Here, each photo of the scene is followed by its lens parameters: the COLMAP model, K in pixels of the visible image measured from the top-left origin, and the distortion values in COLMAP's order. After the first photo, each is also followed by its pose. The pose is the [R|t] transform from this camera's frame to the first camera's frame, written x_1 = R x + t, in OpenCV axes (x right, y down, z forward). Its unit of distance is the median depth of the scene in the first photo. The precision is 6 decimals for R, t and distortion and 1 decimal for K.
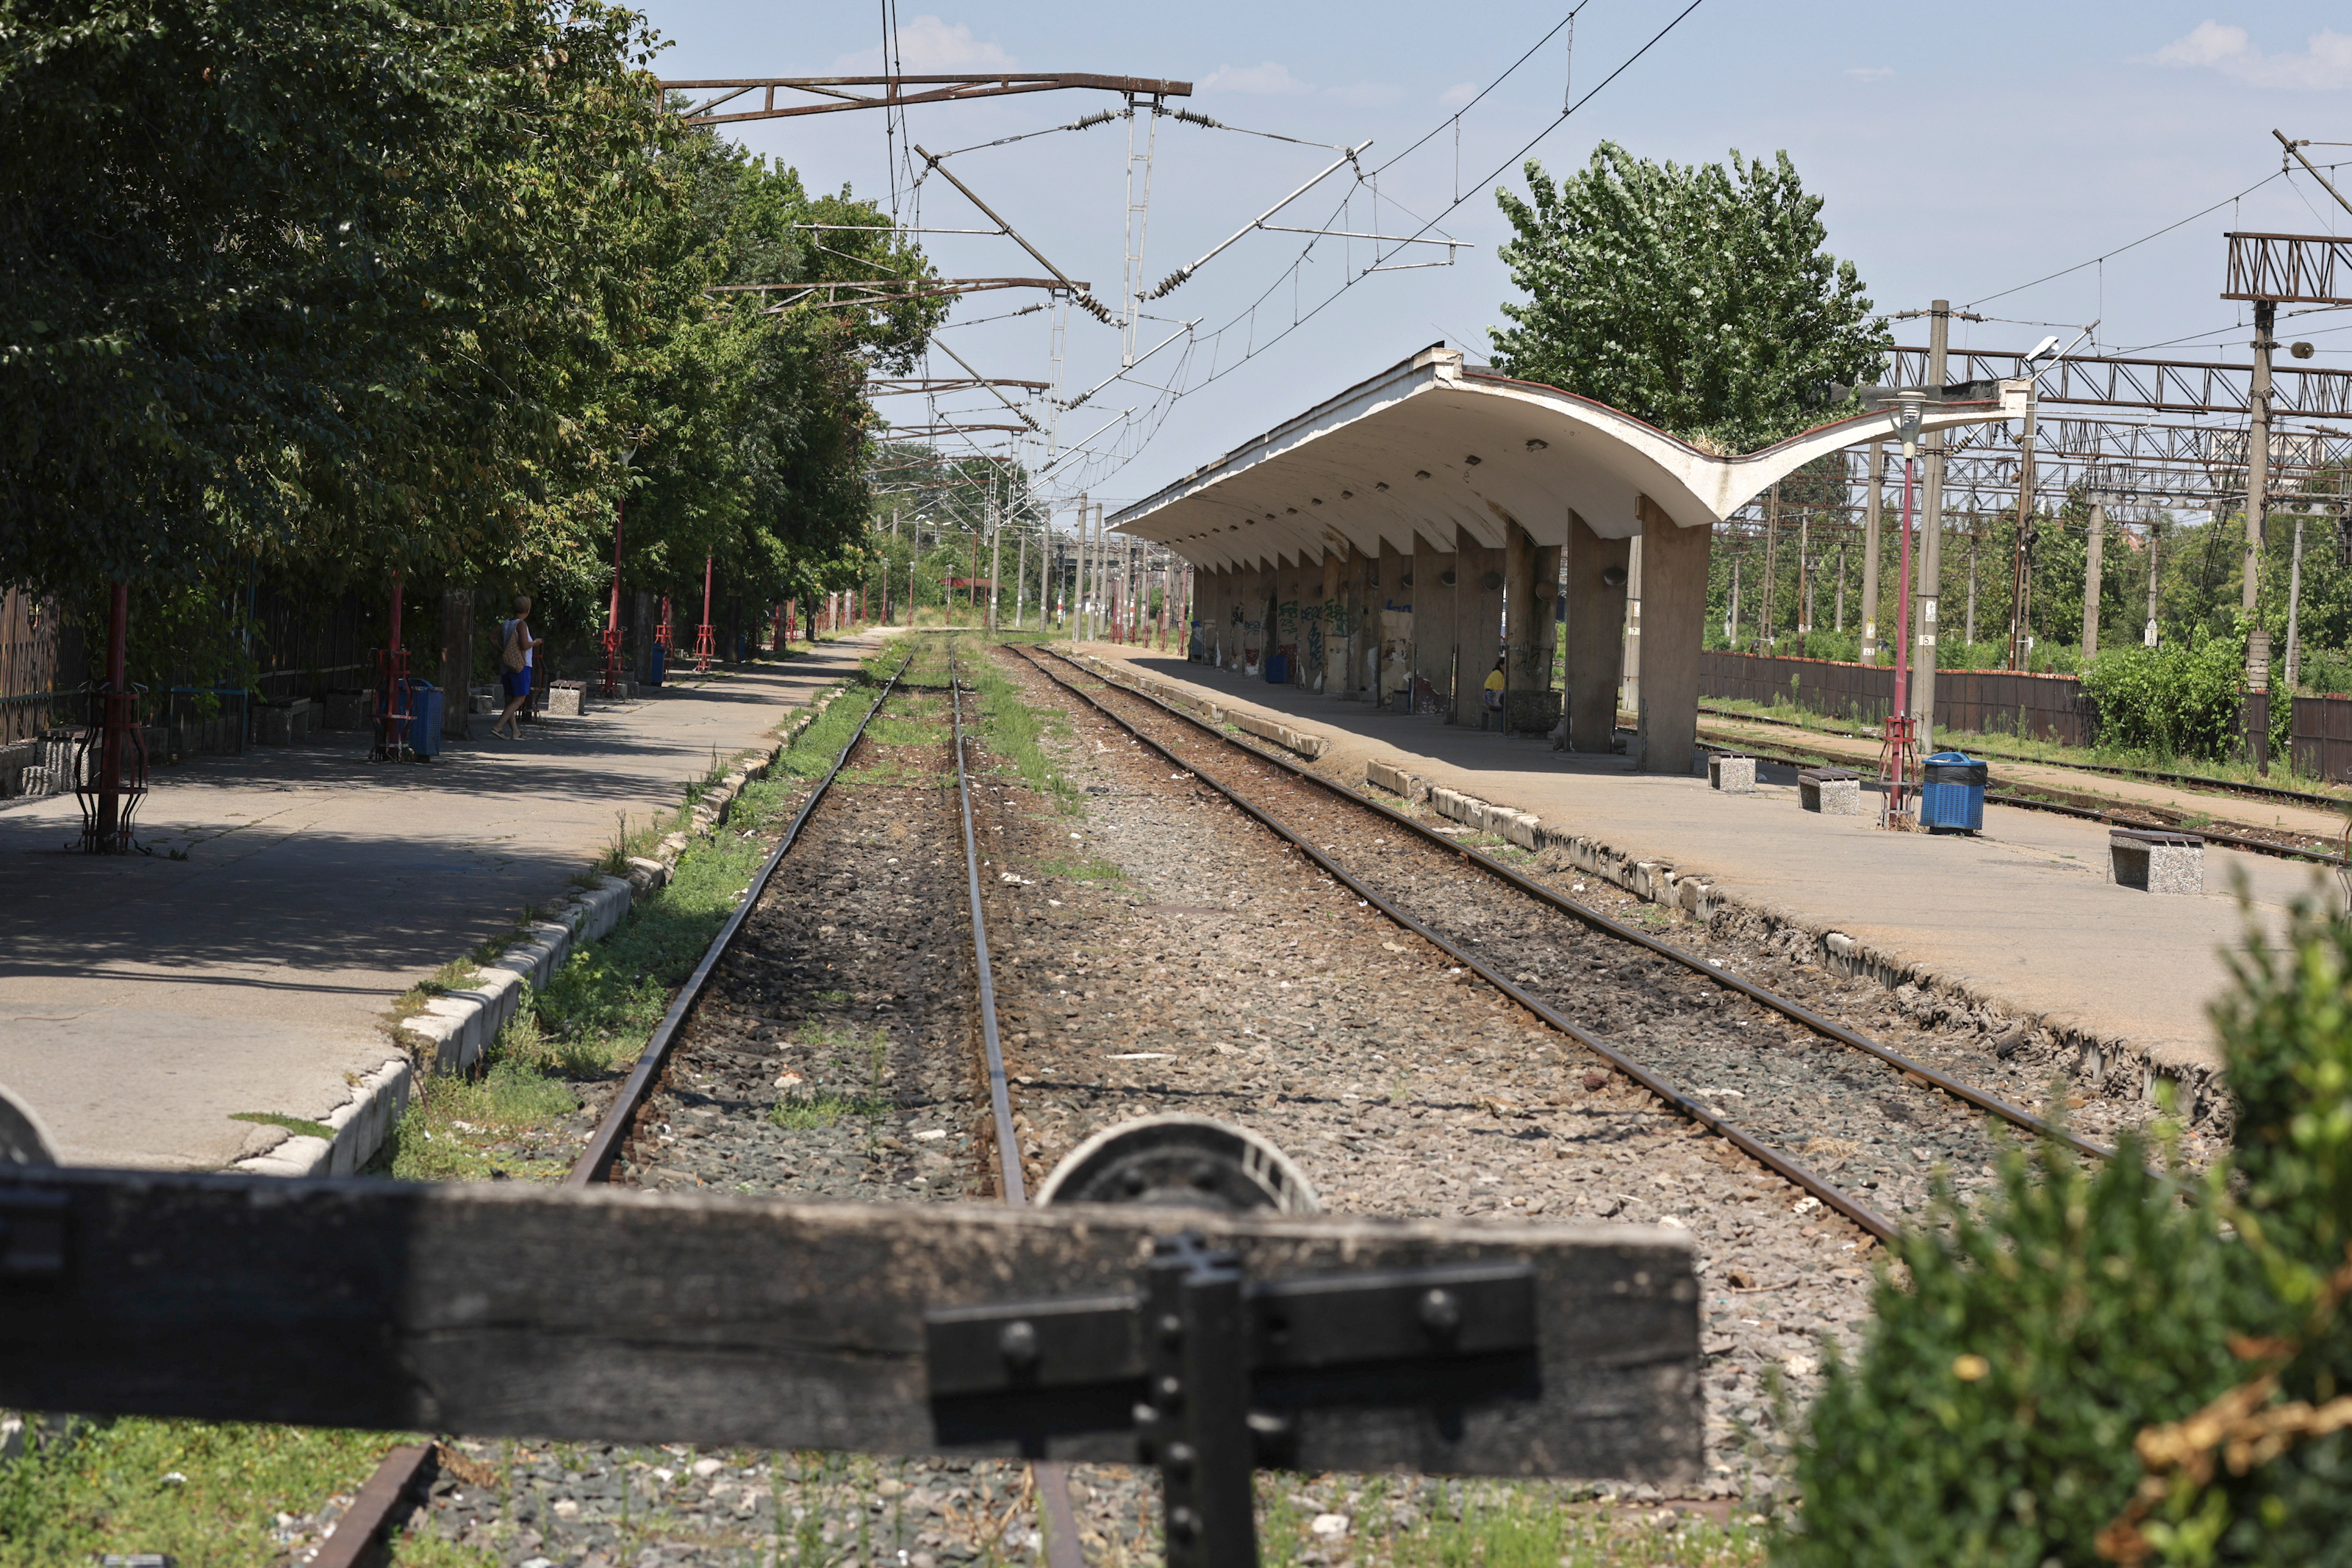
lens RADIAL K [[6423.2, 0, 1176.0], [0, 6423.2, 784.0], [0, 0, 1]] dist [-0.064934, 0.279549]
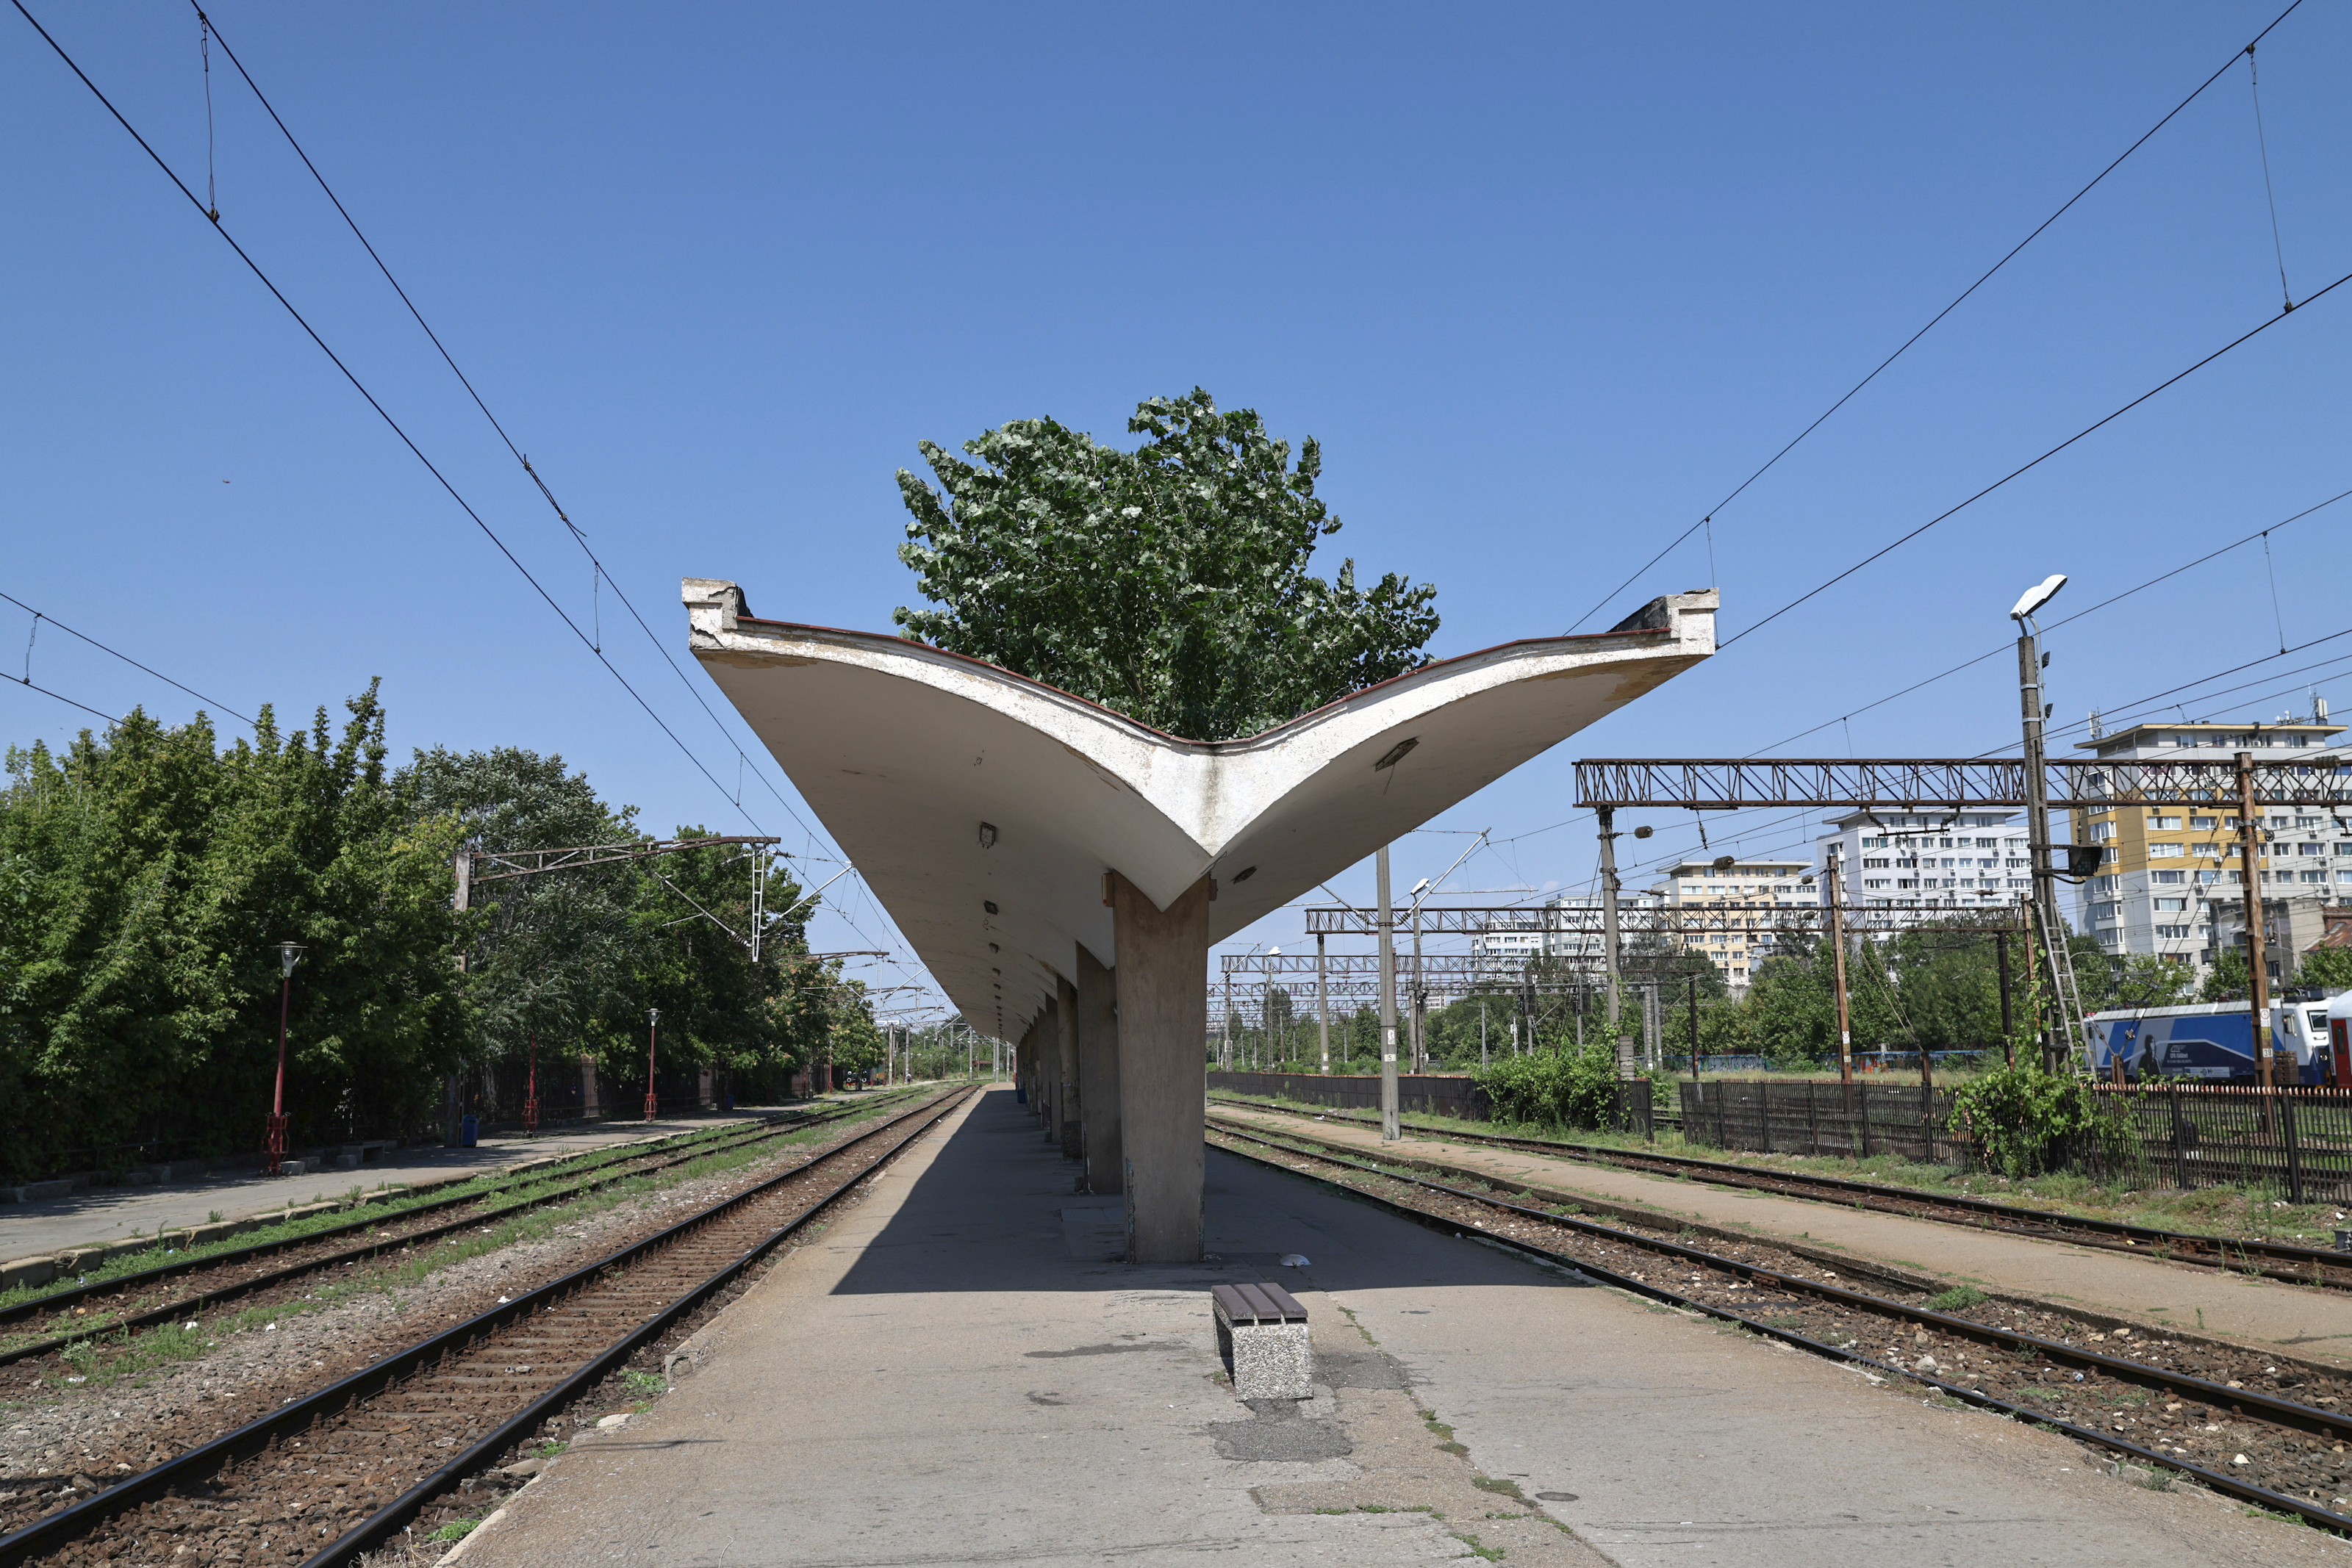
lens RADIAL K [[1782.5, 0, 1208.2], [0, 1782.5, 840.6], [0, 0, 1]] dist [-0.024581, -0.000136]
pose [[0.996315, -0.053404, 0.067117, 0.069099], [0.062949, 0.986790, -0.149277, -0.017539], [-0.058258, 0.152952, 0.986515, 0.786646]]
